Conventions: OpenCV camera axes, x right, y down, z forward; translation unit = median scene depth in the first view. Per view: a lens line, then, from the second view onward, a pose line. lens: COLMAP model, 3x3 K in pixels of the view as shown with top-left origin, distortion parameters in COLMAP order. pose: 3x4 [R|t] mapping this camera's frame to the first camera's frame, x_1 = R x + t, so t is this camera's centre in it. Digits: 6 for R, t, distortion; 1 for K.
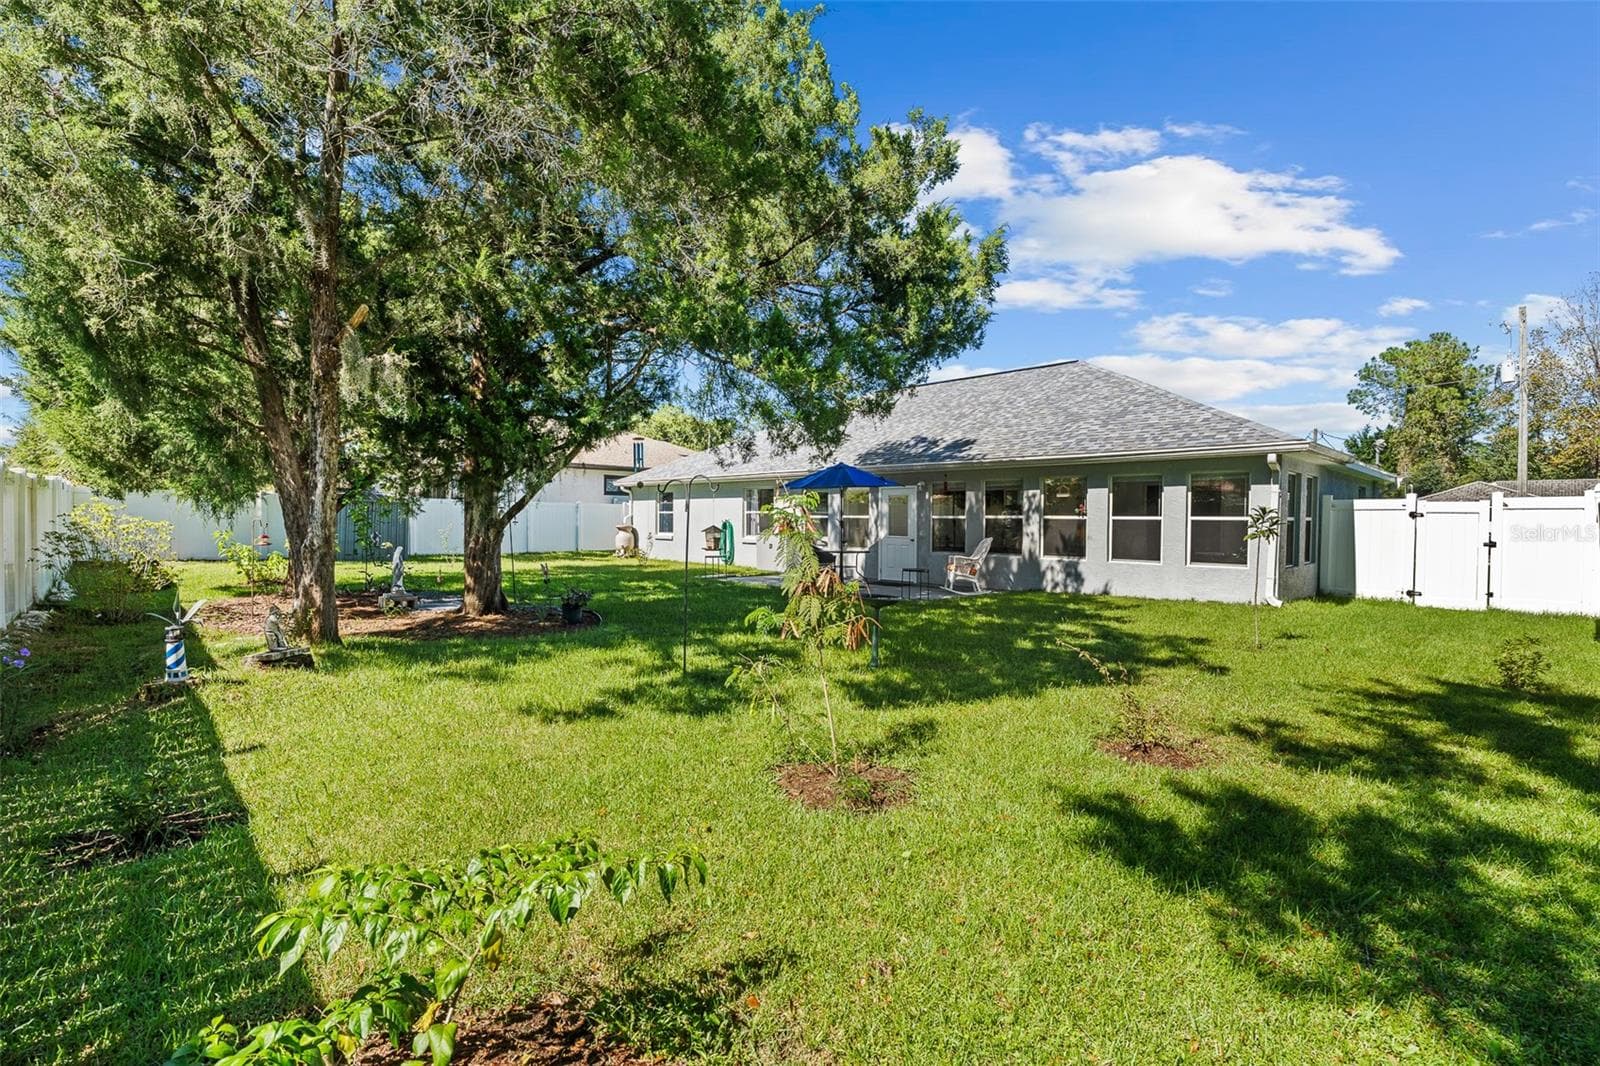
lens RADIAL K [[730.1, 0, 804.3], [0, 730.1, 516.4], [0, 0, 1]] dist [-0.006000, -0.000714]
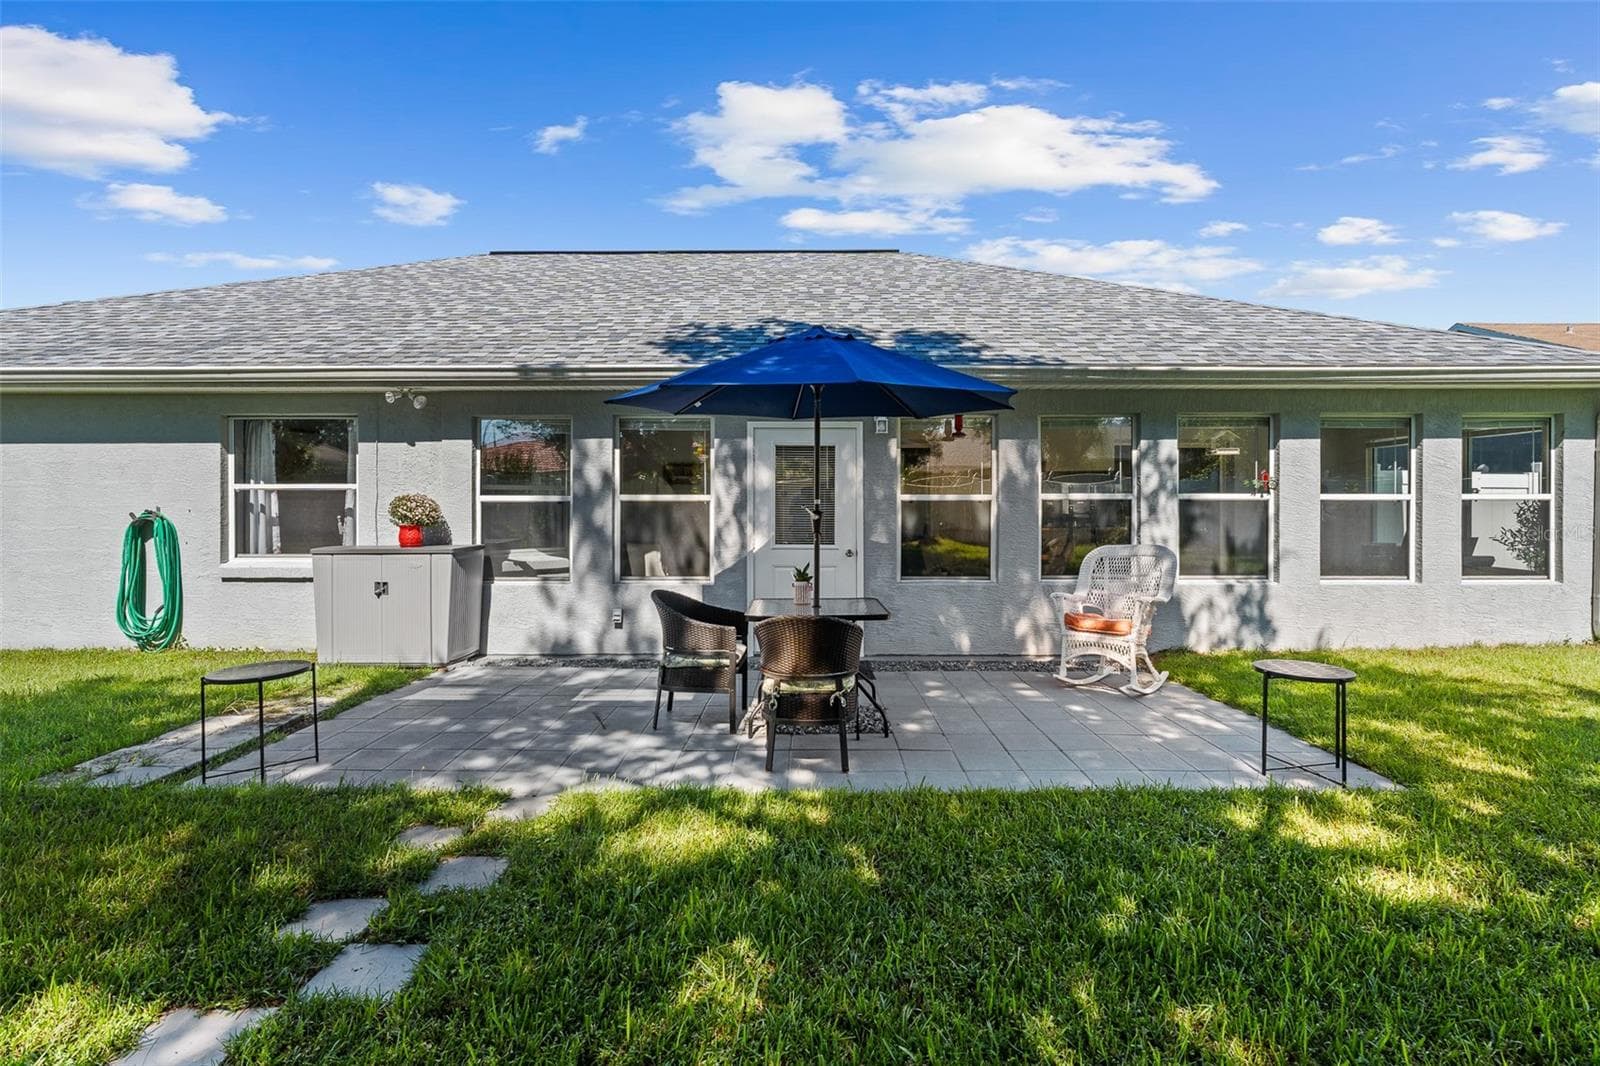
lens RADIAL K [[730.1, 0, 804.3], [0, 730.1, 516.4], [0, 0, 1]] dist [-0.006000, -0.000714]
pose [[0.721173, -0.020138, 0.692462, -0.146769], [0.005220, 0.999707, 0.023637, 0.001471], [-0.692735, -0.013432, 0.721067, 0.718243]]
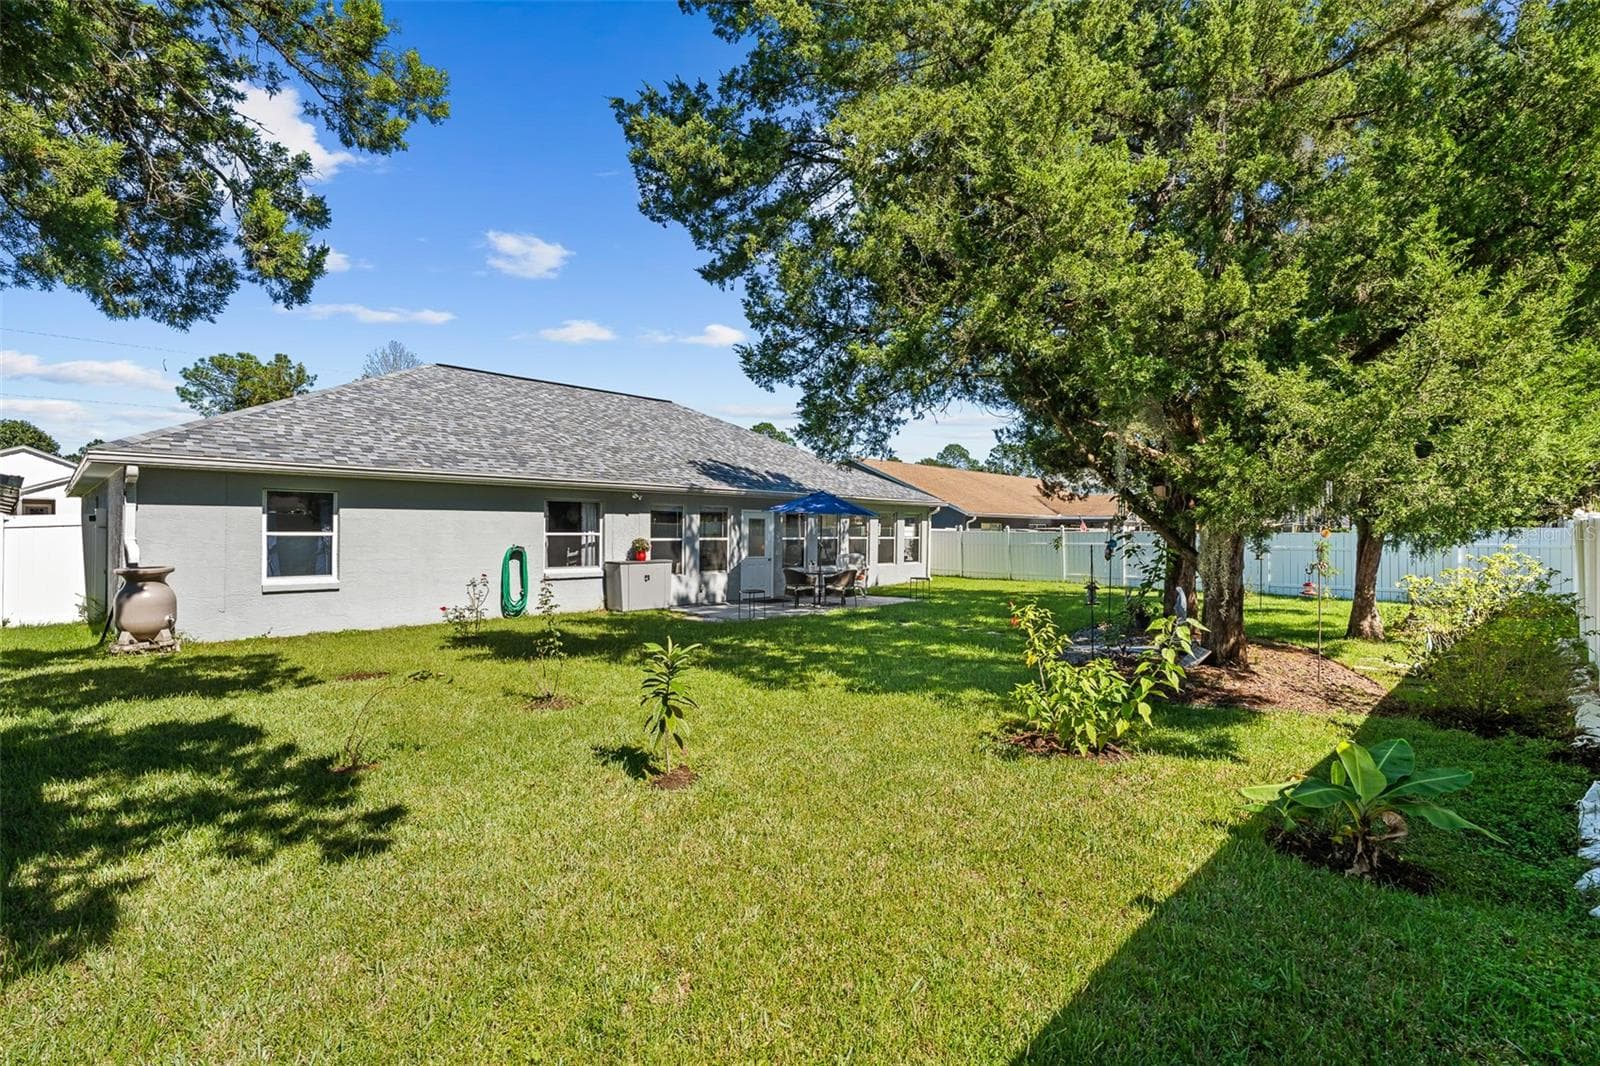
lens RADIAL K [[730.1, 0, 804.3], [0, 730.1, 516.4], [0, 0, 1]] dist [-0.006000, -0.000714]
pose [[-0.004290, 0.008707, 0.999953, -0.989517], [-0.009388, 0.999918, -0.008747, -0.024693], [-0.999947, -0.009425, -0.004207, 0.961880]]
